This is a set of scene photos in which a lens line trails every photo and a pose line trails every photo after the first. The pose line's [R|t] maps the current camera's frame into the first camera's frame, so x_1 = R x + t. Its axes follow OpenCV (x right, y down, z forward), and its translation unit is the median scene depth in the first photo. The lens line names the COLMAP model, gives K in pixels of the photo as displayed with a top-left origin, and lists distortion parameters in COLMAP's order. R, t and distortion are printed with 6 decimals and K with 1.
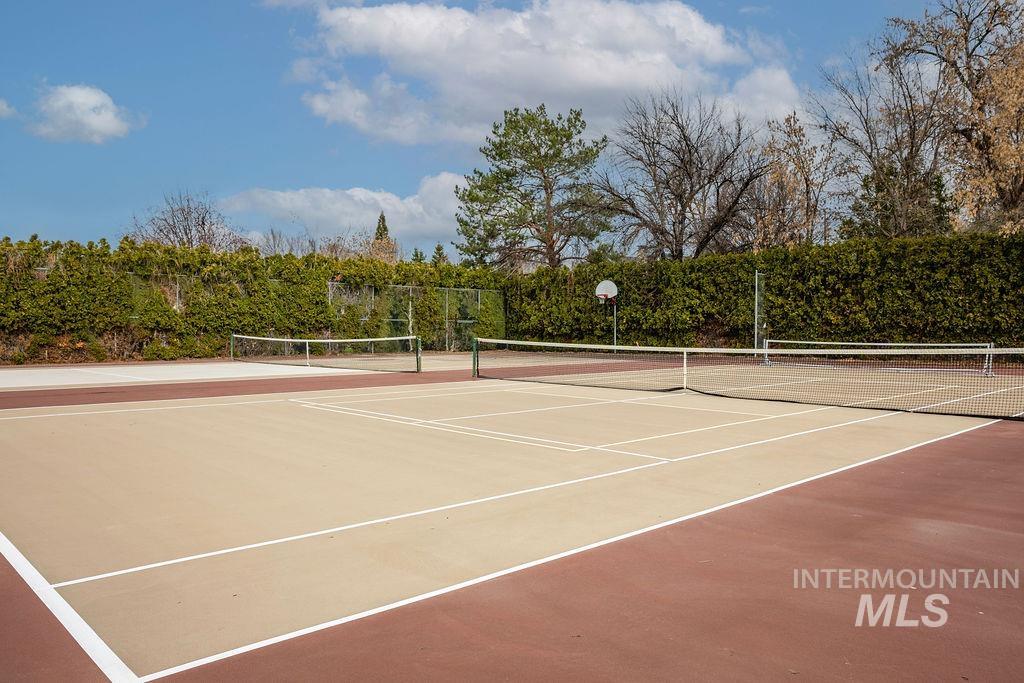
lens RADIAL K [[777.6, 0, 512.0], [0, 777.6, 341.5], [0, 0, 1]] dist [0.002739, 0.000314]
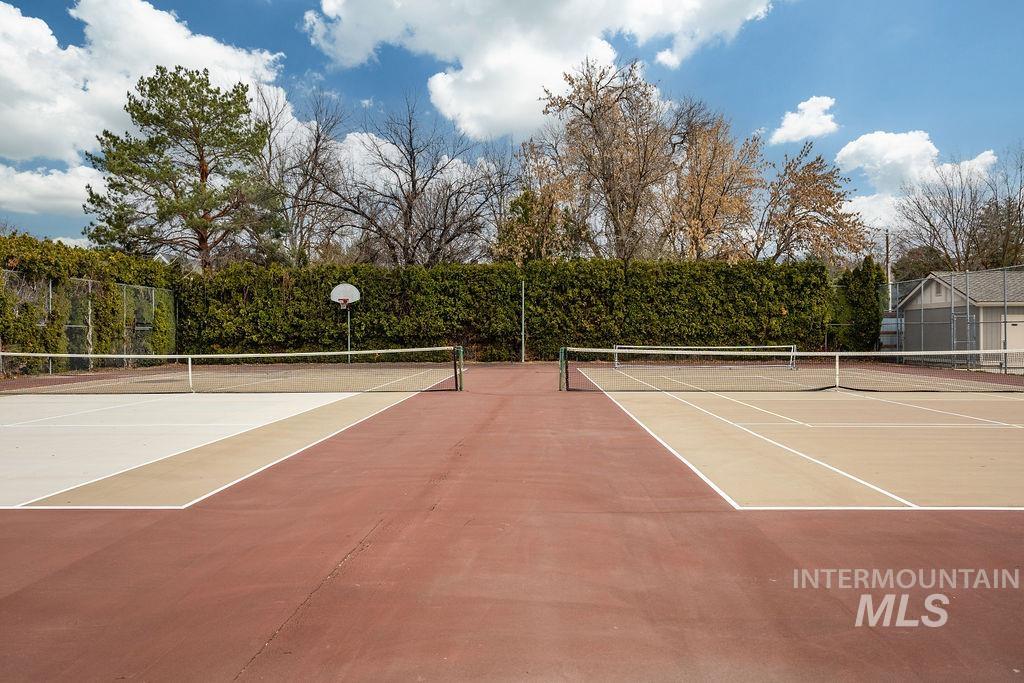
lens RADIAL K [[777.6, 0, 512.0], [0, 777.6, 341.5], [0, 0, 1]] dist [0.002739, 0.000314]
pose [[0.706808, -0.010777, 0.707323, -0.428509], [0.016386, 0.999865, -0.001140, -0.006621], [-0.707215, 0.012396, 0.706889, 0.233283]]
